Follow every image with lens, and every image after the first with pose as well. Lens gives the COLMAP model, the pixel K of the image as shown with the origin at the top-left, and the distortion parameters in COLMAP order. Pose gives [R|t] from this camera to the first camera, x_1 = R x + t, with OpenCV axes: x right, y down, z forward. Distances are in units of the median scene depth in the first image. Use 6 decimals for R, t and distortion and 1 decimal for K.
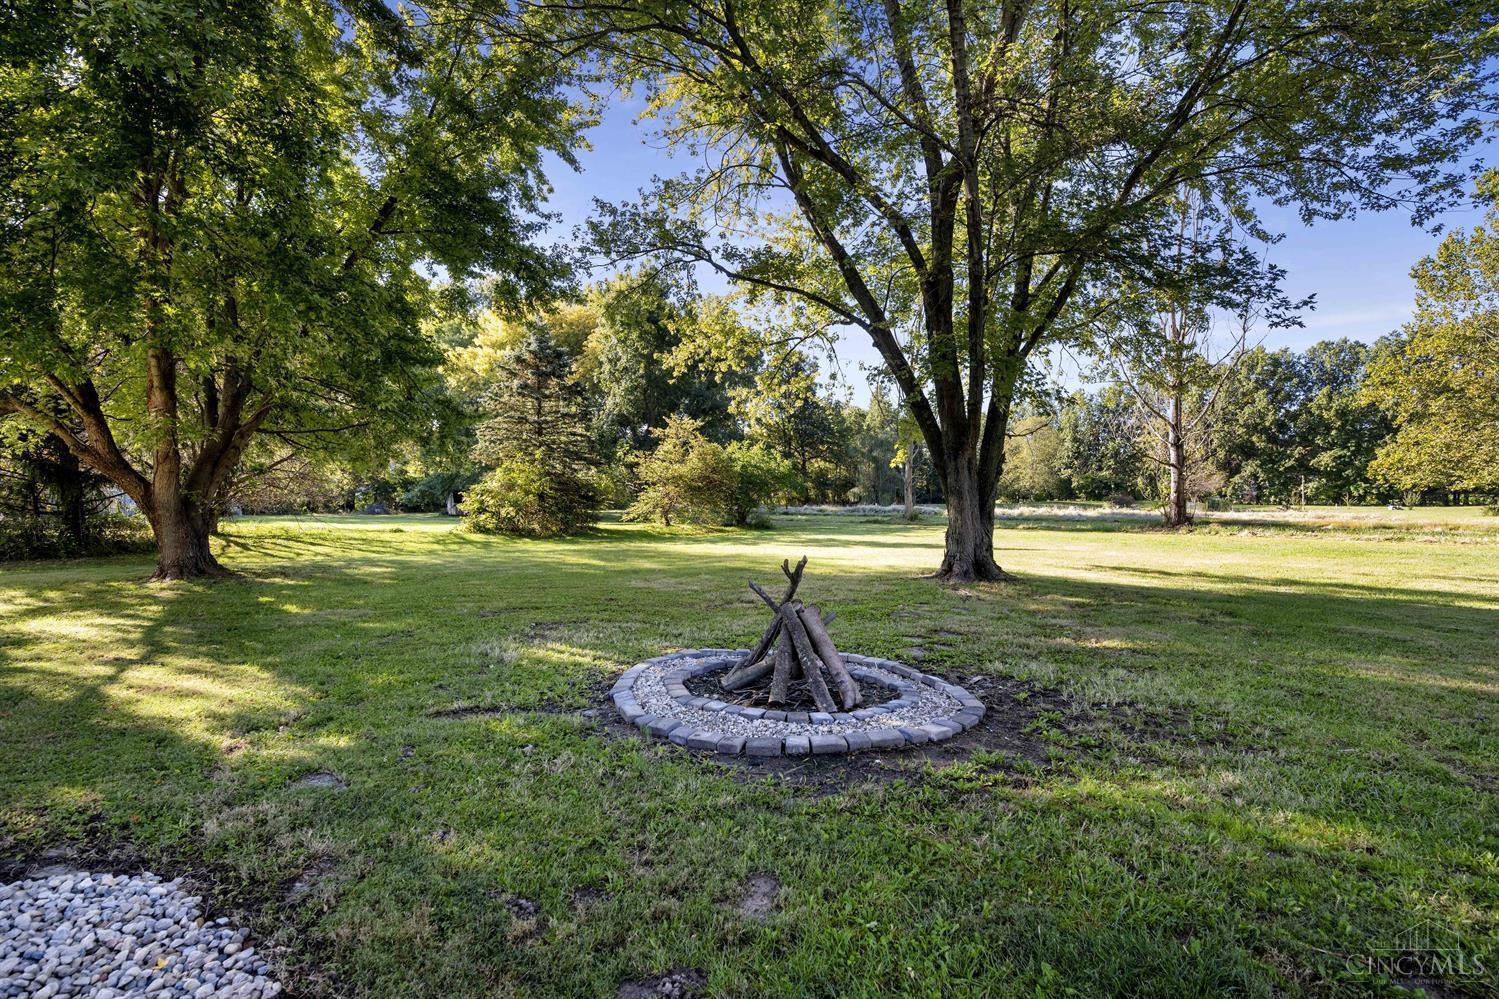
lens RADIAL K [[707.2, 0, 748.1], [0, 707.2, 504.7], [0, 0, 1]] dist [-0.001137, -0.000638]
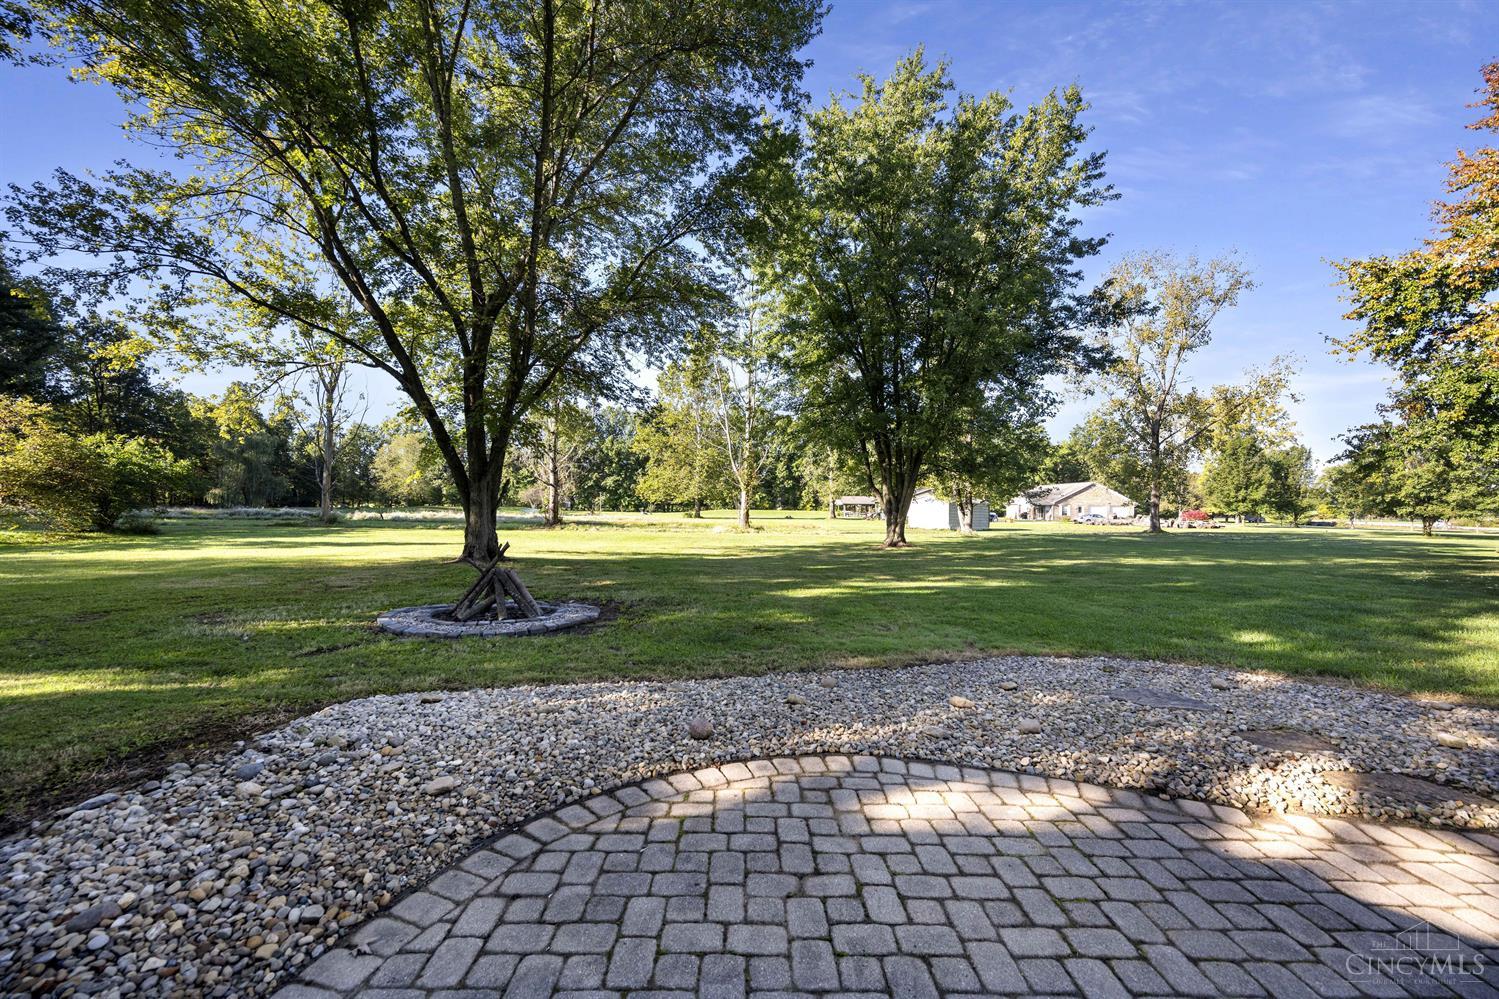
lens RADIAL K [[605.4, 0, 749.9], [0, 605.4, 505.1], [0, 0, 1]] dist [-0.000312, -0.000037]
pose [[0.591173, 0.015049, 0.806404, -0.147660], [-0.010270, 0.999885, -0.011131, -0.002120], [-0.806479, -0.001702, 0.591260, -0.080561]]
